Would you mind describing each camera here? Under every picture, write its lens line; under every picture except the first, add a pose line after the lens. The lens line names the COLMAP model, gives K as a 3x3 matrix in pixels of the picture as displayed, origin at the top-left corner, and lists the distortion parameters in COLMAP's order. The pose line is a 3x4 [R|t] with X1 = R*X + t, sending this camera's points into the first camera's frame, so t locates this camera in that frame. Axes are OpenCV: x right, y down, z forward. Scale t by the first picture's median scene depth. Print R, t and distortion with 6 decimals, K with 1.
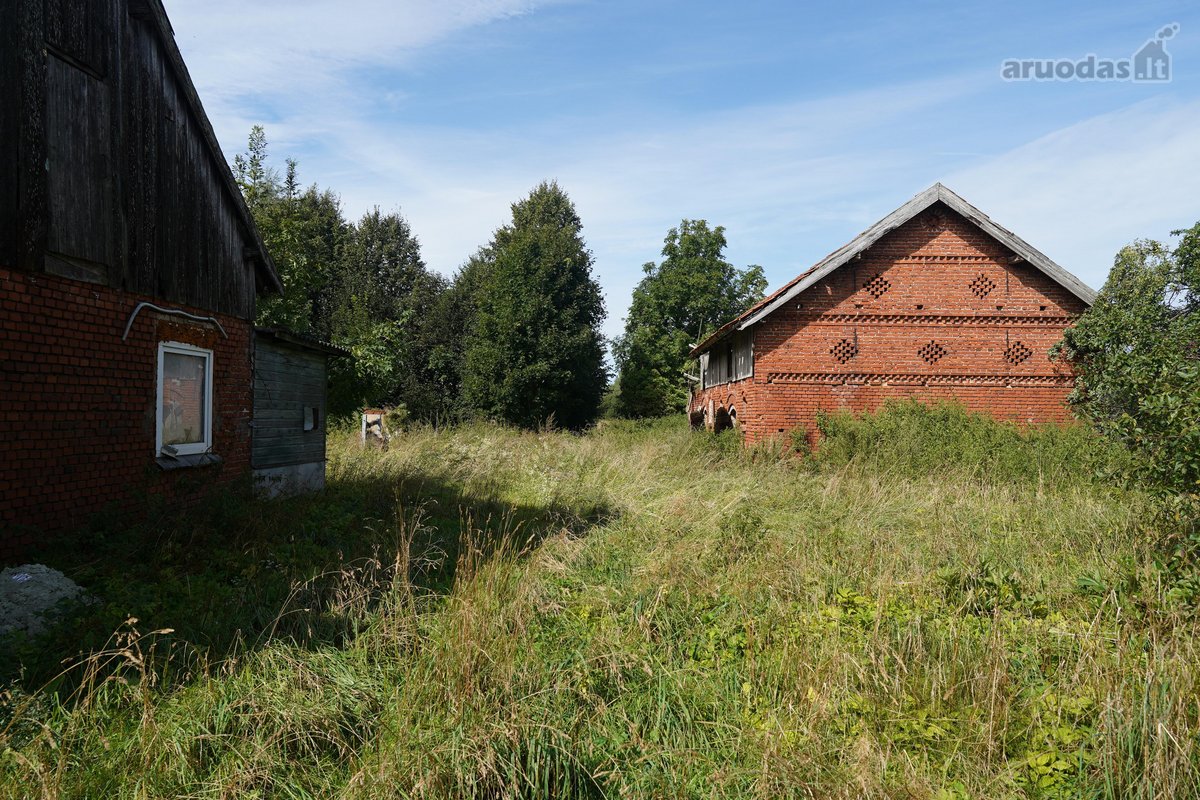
lens RADIAL K [[794.3, 0, 592.2], [0, 794.3, 400.2], [0, 0, 1]] dist [-0.005781, 0.001655]
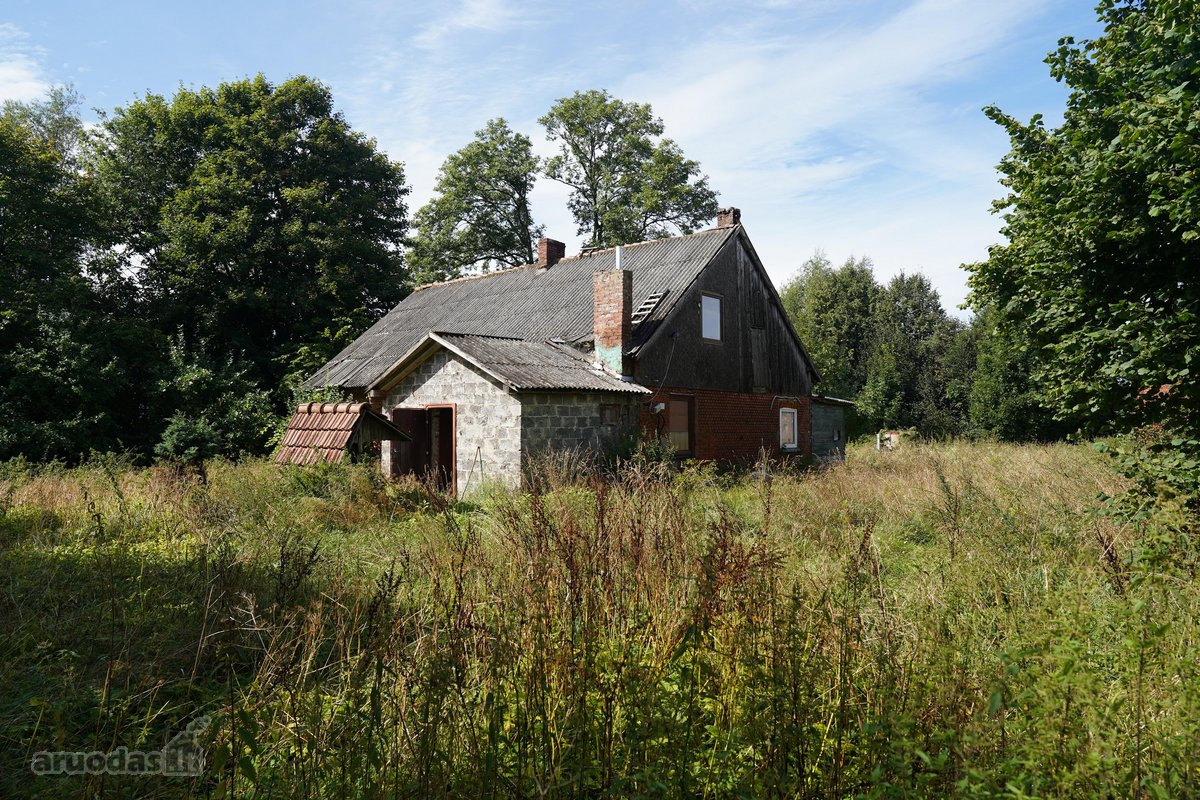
lens RADIAL K [[794.3, 0, 592.2], [0, 794.3, 400.2], [0, 0, 1]] dist [-0.005781, 0.001655]
pose [[0.780011, -0.038971, -0.624551, 0.164317], [0.020746, 0.999121, -0.036435, -0.002597], [0.625422, 0.015463, 0.780133, -0.380365]]
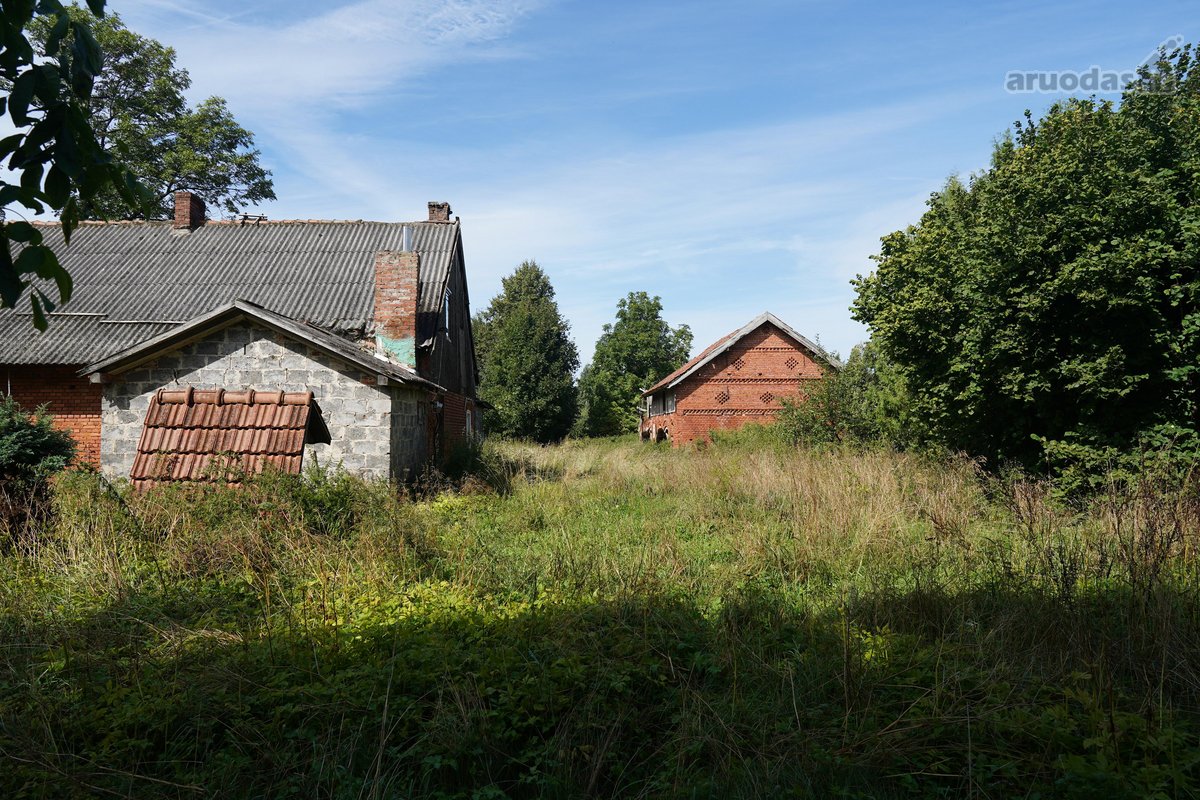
lens RADIAL K [[793.2, 0, 590.8], [0, 793.2, 398.4], [0, 0, 1]] dist [-0.005688, 0.004724]
pose [[0.997376, -0.016439, 0.070501, -0.066520], [0.018536, 0.999402, -0.029204, -0.004886], [-0.069979, 0.030434, 0.997084, -0.436529]]
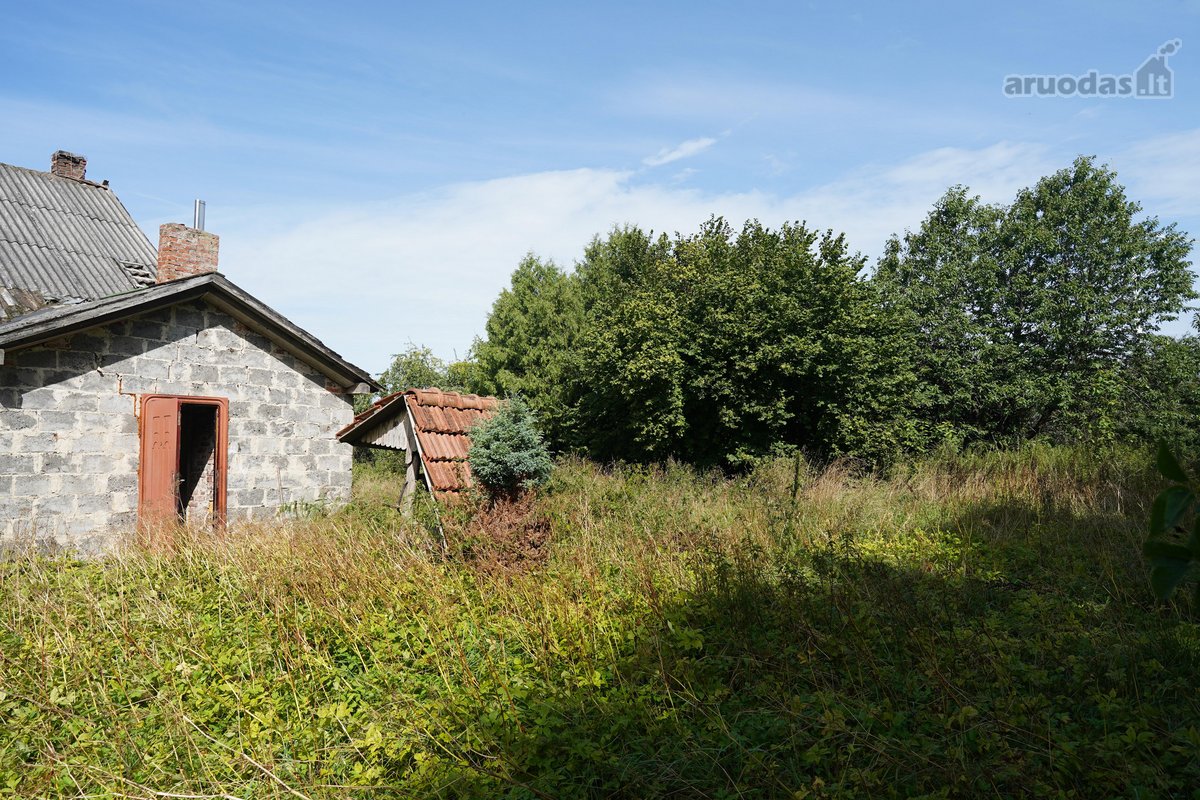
lens RADIAL K [[794.3, 0, 592.2], [0, 794.3, 400.2], [0, 0, 1]] dist [-0.005781, 0.001655]
pose [[0.553230, 0.035250, 0.832282, -0.349436], [0.013014, 0.998617, -0.050945, -0.002616], [-0.832927, 0.039016, 0.552006, -0.334229]]
